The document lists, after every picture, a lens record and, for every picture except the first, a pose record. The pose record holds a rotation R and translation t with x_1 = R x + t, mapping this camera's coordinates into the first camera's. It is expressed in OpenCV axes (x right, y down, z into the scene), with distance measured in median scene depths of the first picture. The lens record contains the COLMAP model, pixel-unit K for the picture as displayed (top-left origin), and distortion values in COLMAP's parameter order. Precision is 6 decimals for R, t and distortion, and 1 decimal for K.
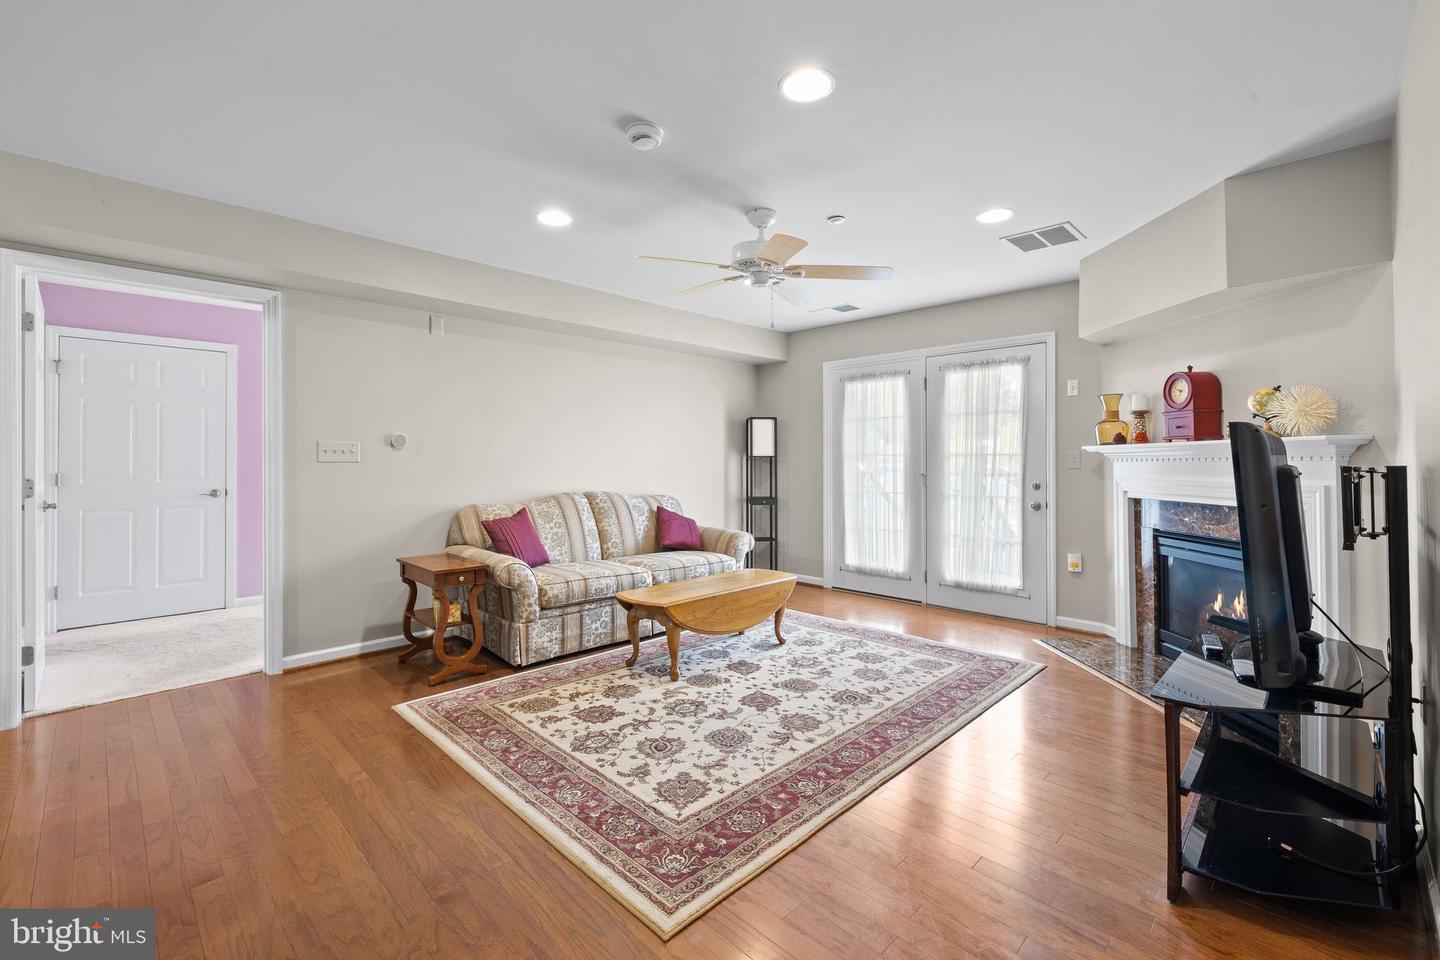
lens RADIAL K [[623.7, 0, 678.0], [0, 623.7, 457.3], [0, 0, 1]] dist [0.000552, -0.001131]
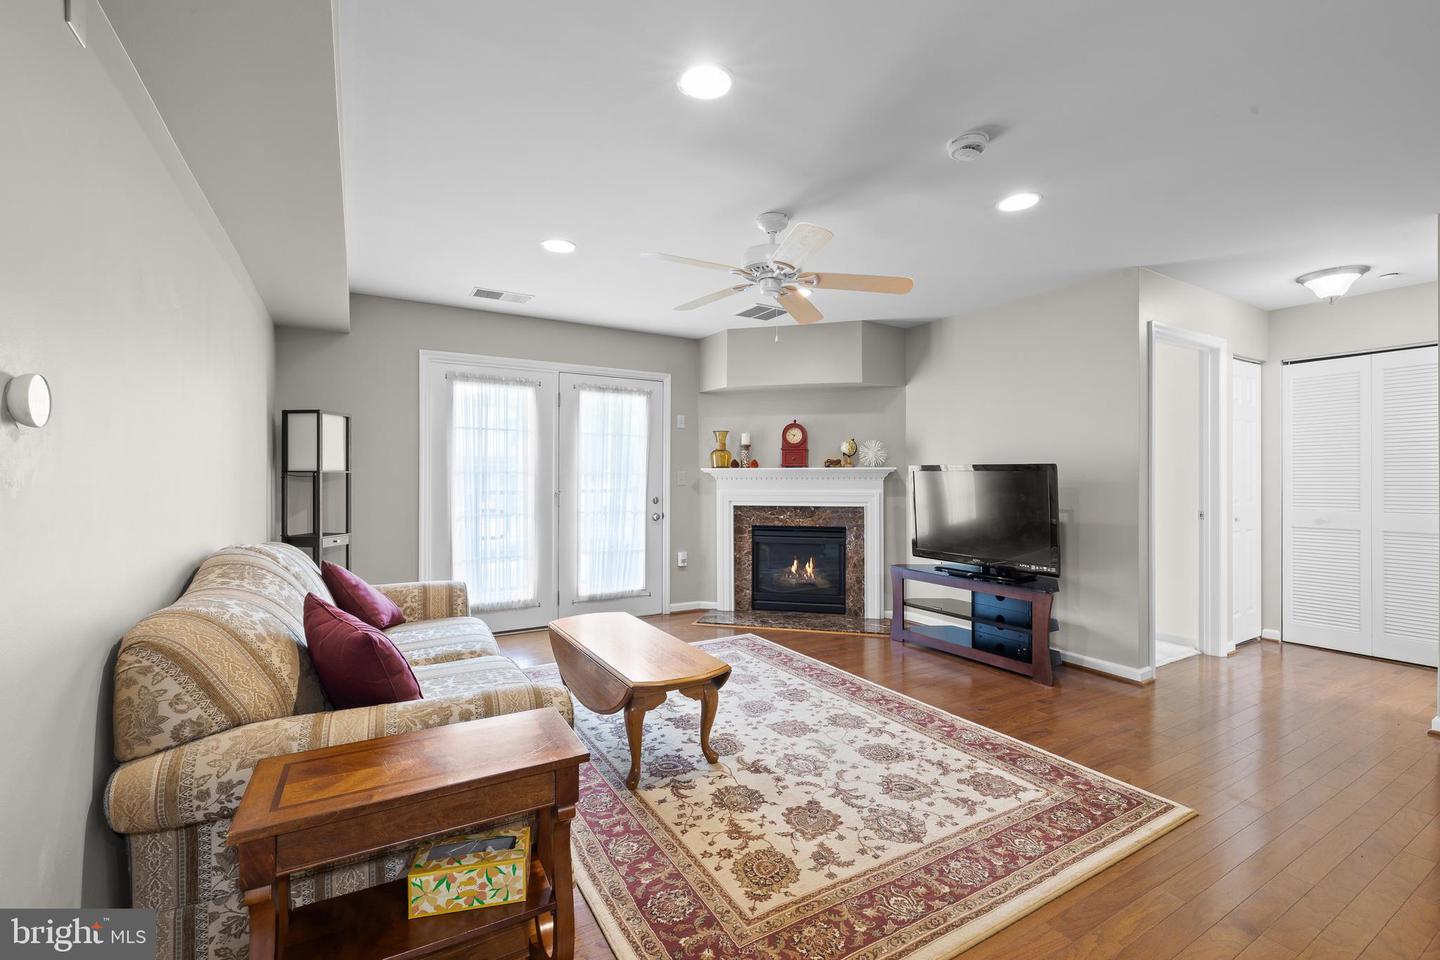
lens RADIAL K [[623.7, 0, 742.3], [0, 623.7, 476.2], [0, 0, 1]] dist [0.000552, -0.001131]
pose [[0.197149, 0.004017, 0.980365, -0.795304], [-0.008695, 0.999959, -0.002349, 0.002051], [-0.980335, -0.008061, 0.197176, 0.846593]]
